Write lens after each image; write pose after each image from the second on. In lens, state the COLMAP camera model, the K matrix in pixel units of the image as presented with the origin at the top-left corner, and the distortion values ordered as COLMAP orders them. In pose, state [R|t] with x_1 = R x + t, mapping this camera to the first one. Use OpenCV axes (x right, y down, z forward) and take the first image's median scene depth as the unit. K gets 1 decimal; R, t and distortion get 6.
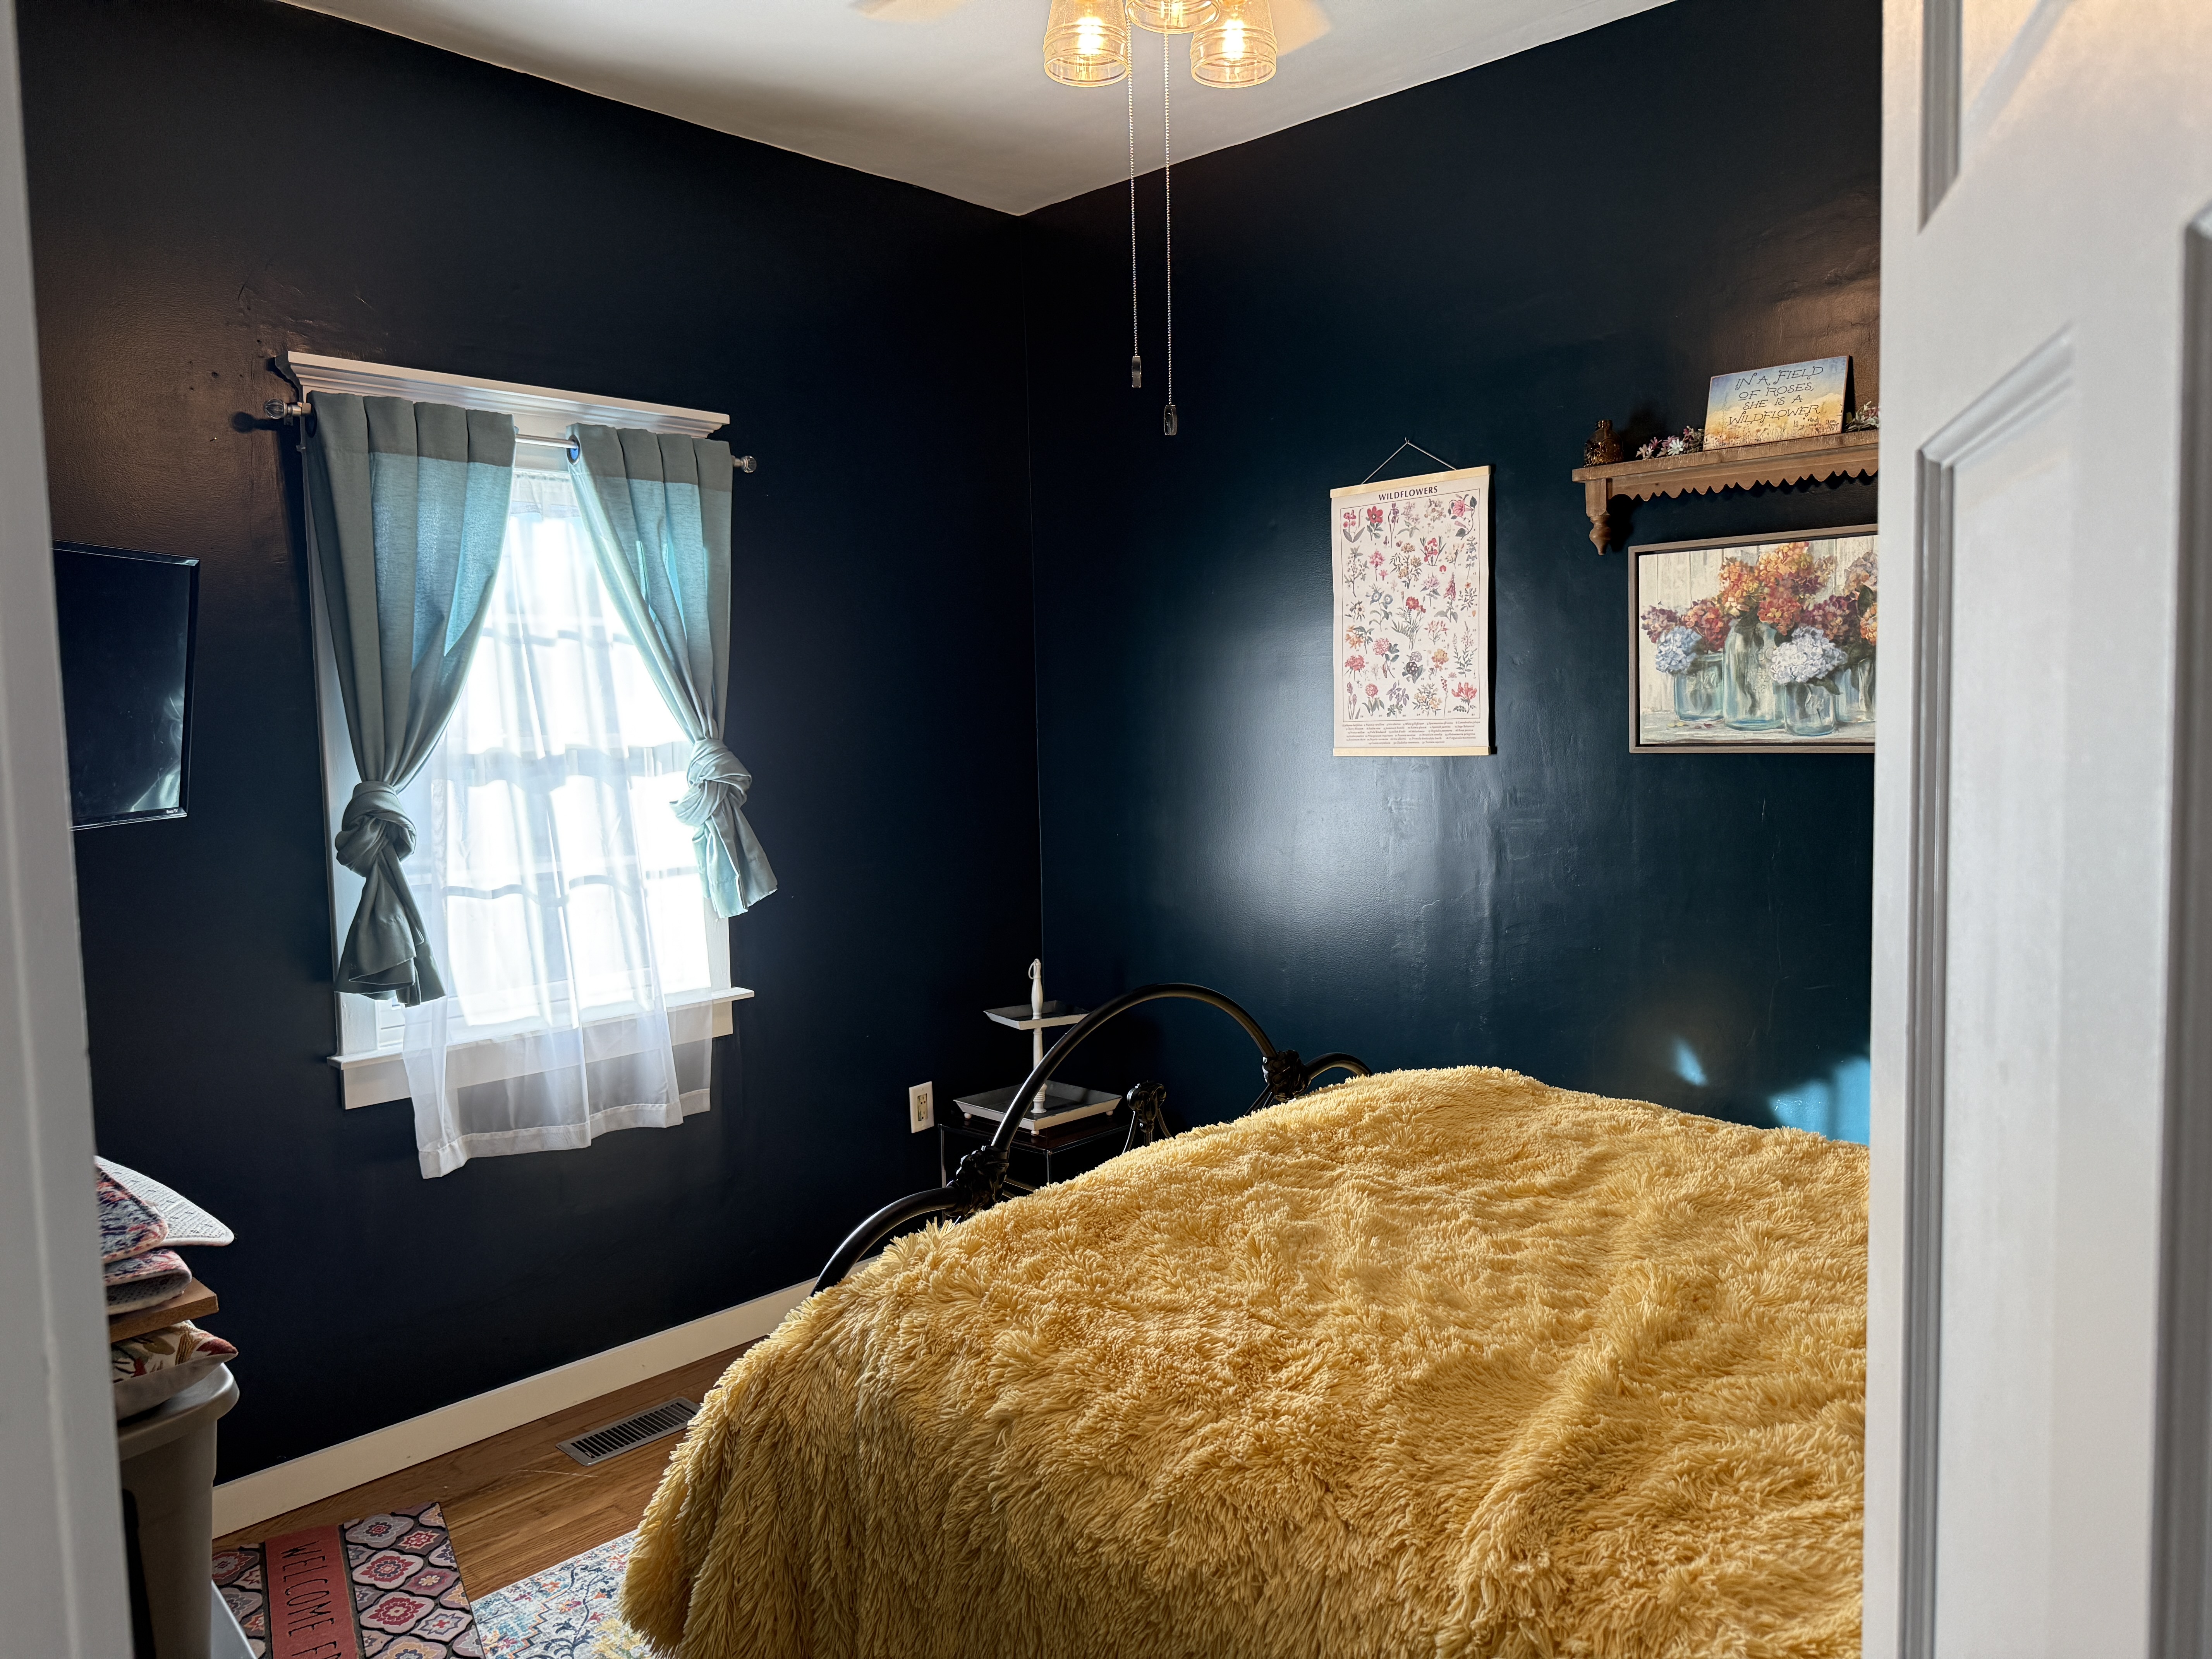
lens RADIAL K [[1546.0, 0, 1106.0], [0, 1546.0, 829.5], [0, 0, 1]] dist [0.094515, -0.128421]
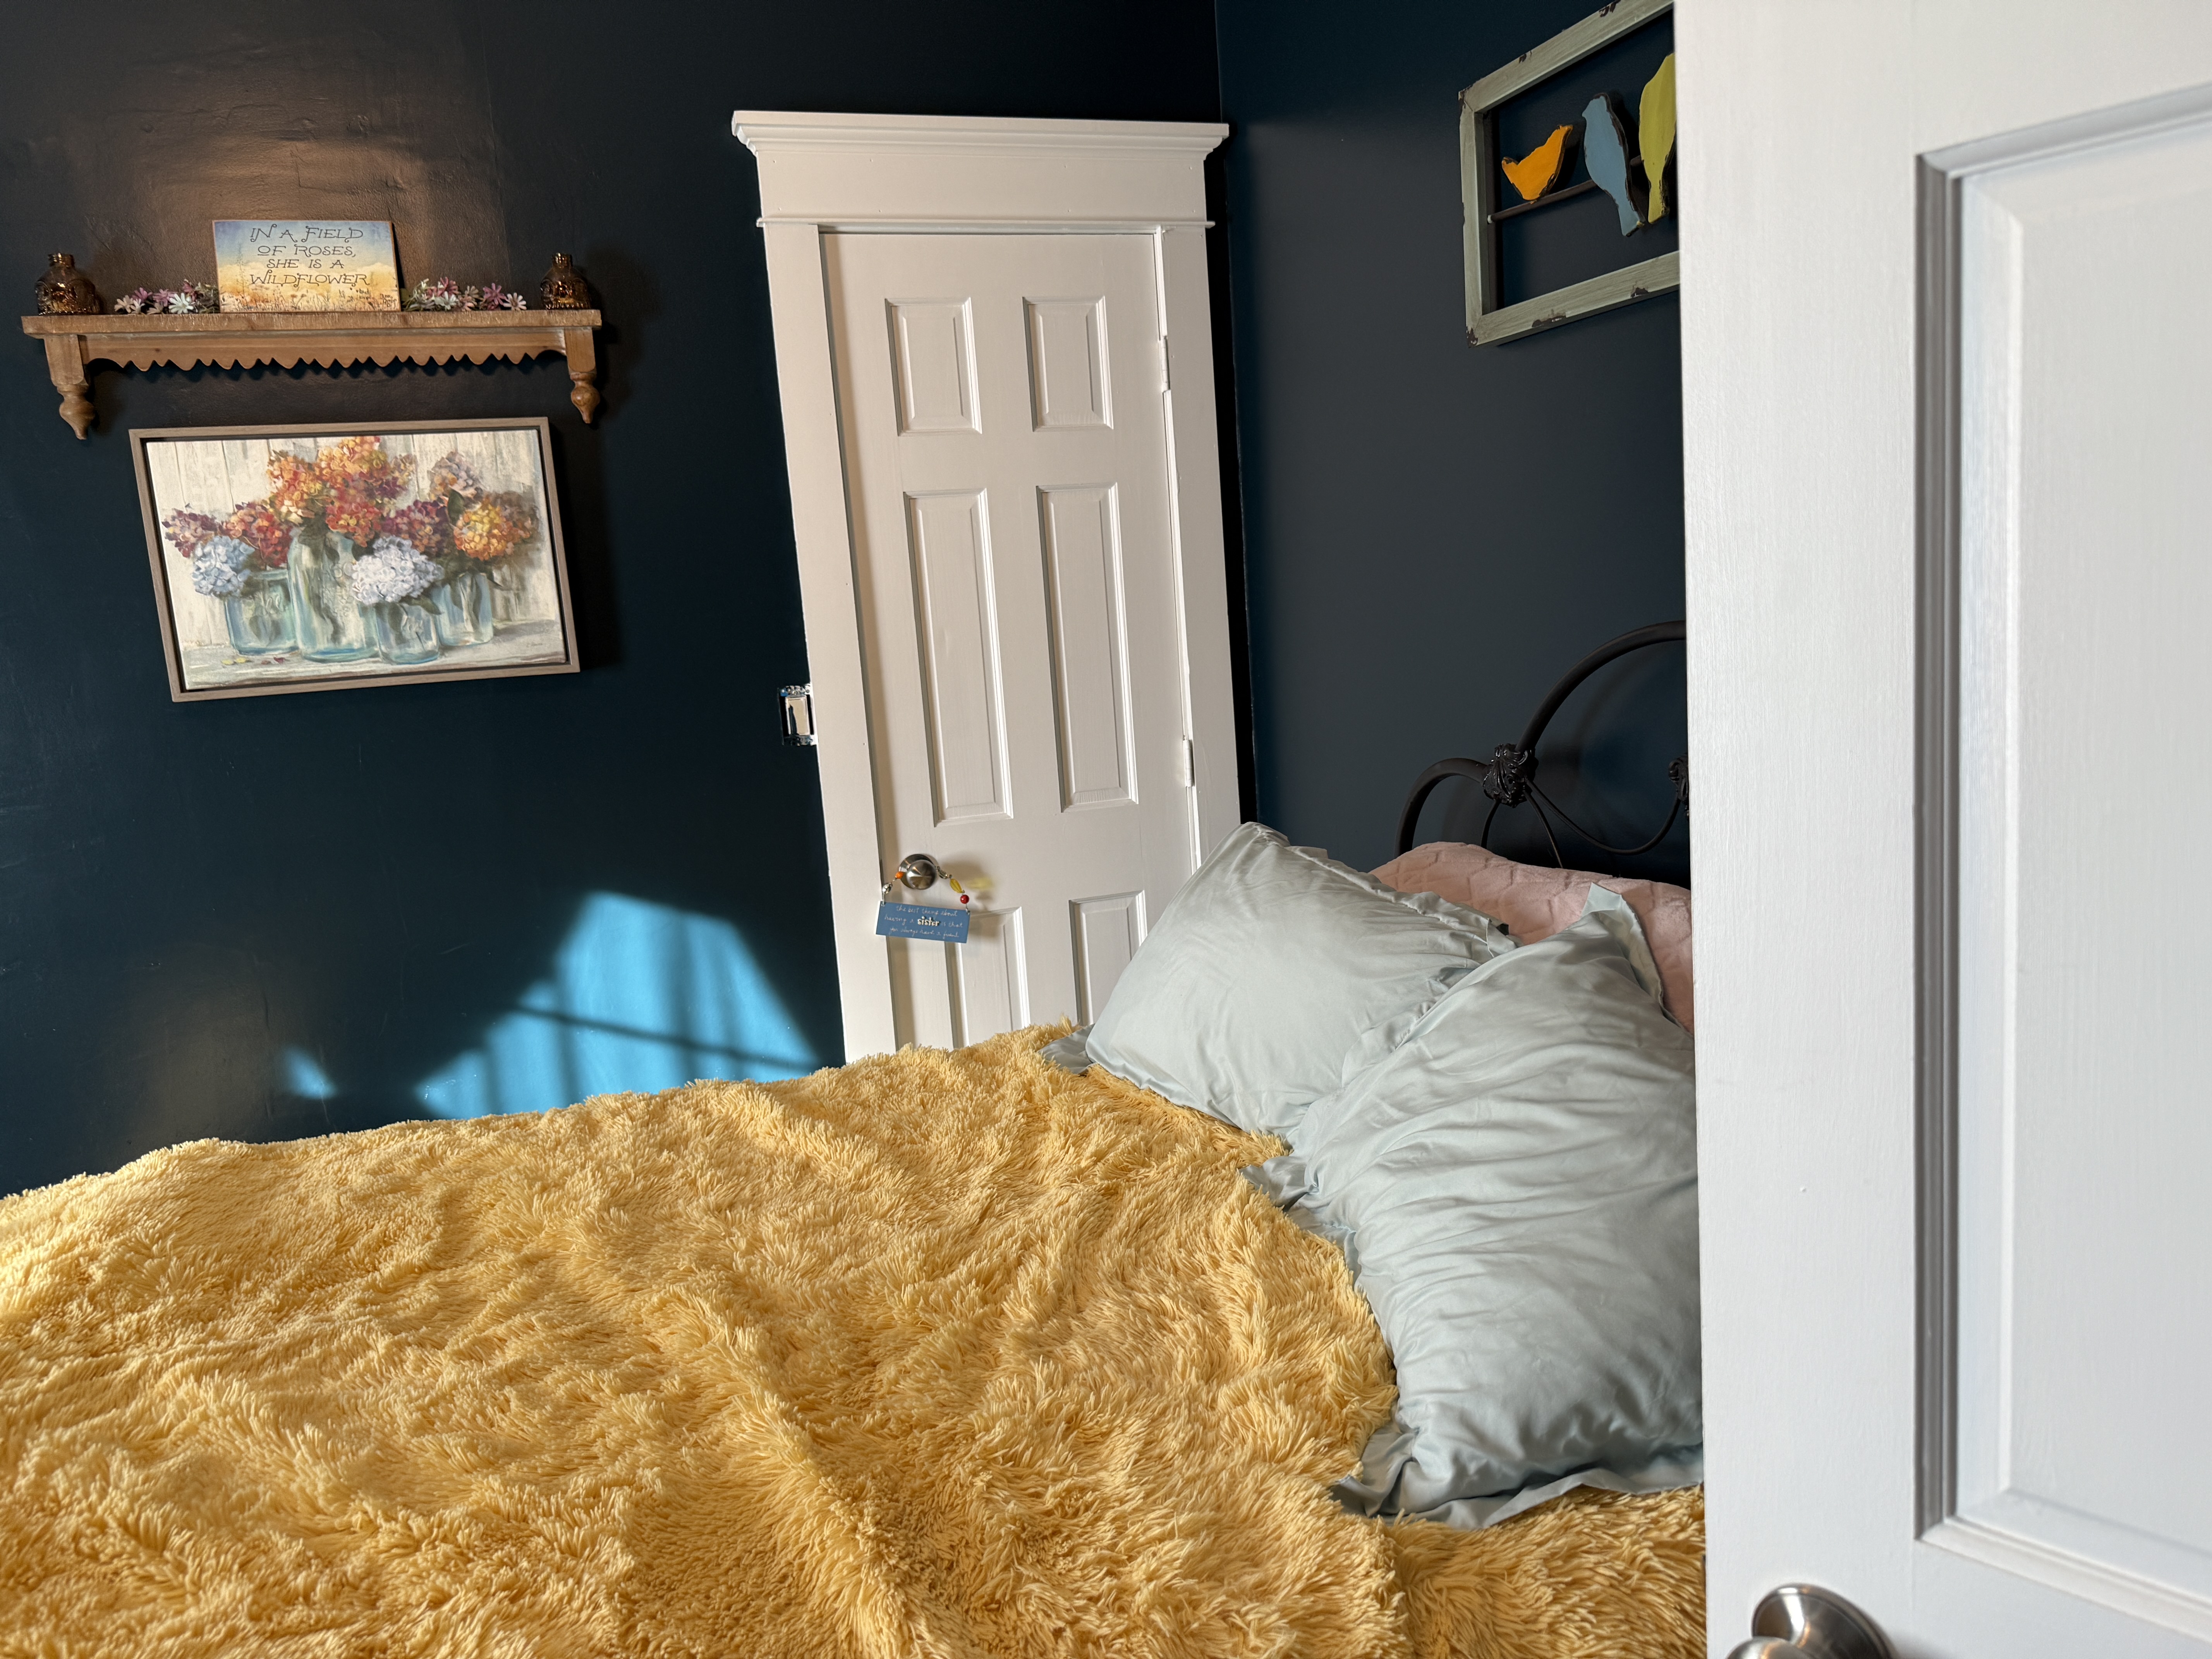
lens RADIAL K [[1570.2, 0, 1106.0], [0, 1570.2, 829.5], [0, 0, 1]] dist [0.000247, -0.004165]
pose [[0.480521, -0.141328, 0.865521, -0.132460], [0.124928, 0.987896, 0.091953, -0.001135], [-0.868040, 0.063943, 0.492360, 0.250780]]
